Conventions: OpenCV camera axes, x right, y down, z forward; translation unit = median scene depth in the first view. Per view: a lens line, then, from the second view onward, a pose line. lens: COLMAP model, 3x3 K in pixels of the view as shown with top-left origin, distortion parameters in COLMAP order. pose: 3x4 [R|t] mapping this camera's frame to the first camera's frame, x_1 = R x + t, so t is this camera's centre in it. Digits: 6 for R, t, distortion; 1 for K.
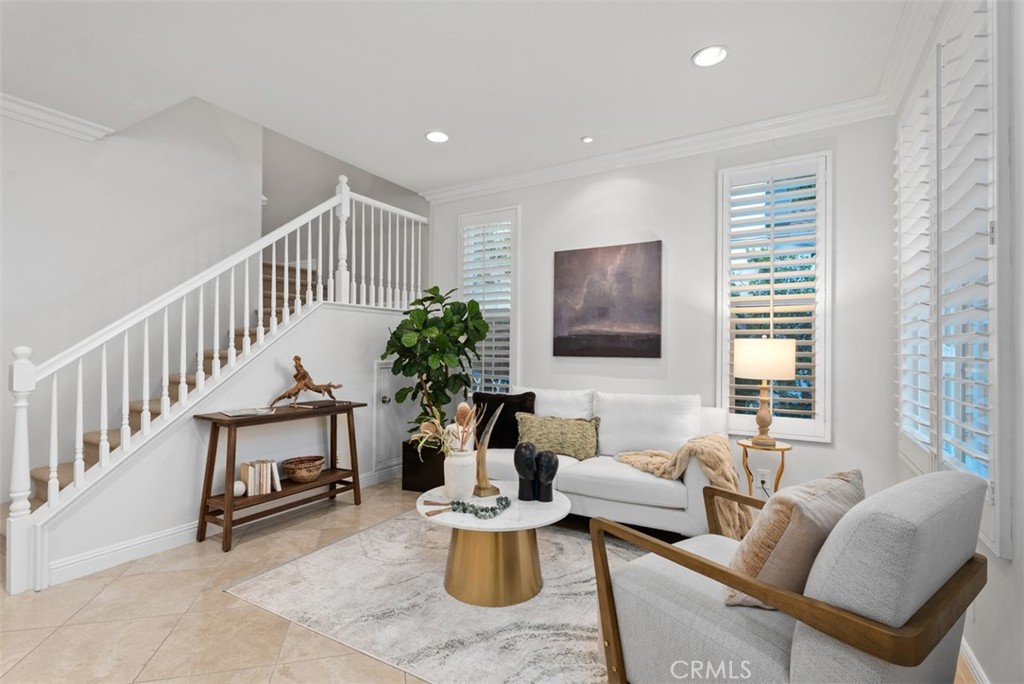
lens RADIAL K [[482.9, 0, 512.0], [0, 482.9, 342.0], [0, 0, 1]] dist [-0.001998, 0.000986]
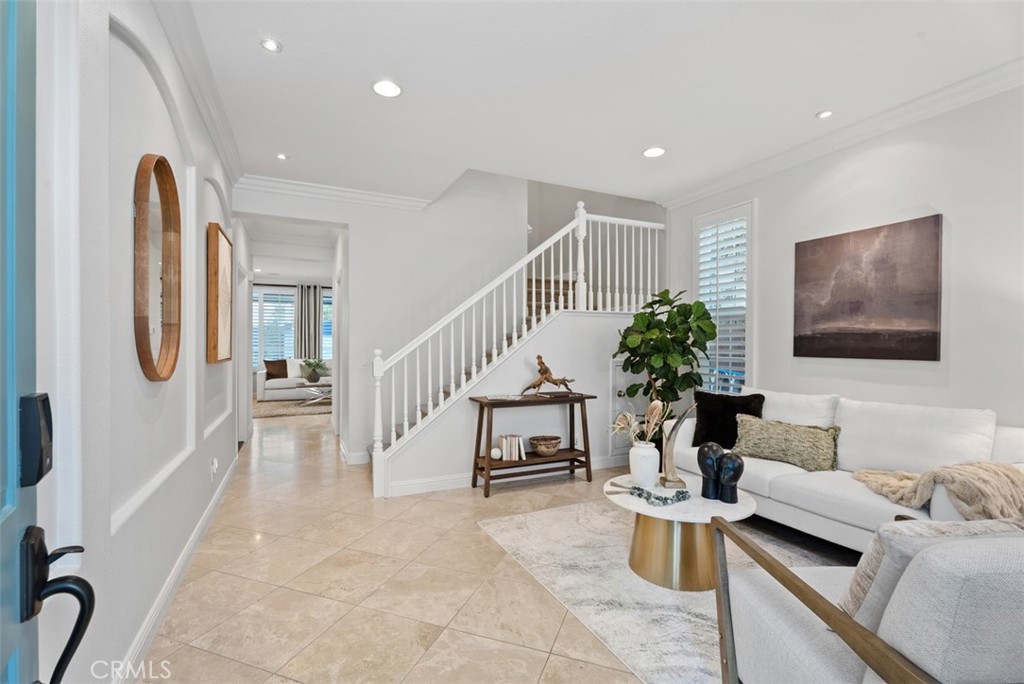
lens RADIAL K [[457.9, 0, 511.6], [0, 457.9, 345.9], [0, 0, 1]] dist [0.000220, 0.000584]
pose [[0.831211, -0.002870, -0.555950, 0.148384], [0.012169, 0.999841, 0.013033, -0.011026], [0.555824, -0.017599, 0.831114, -0.030011]]
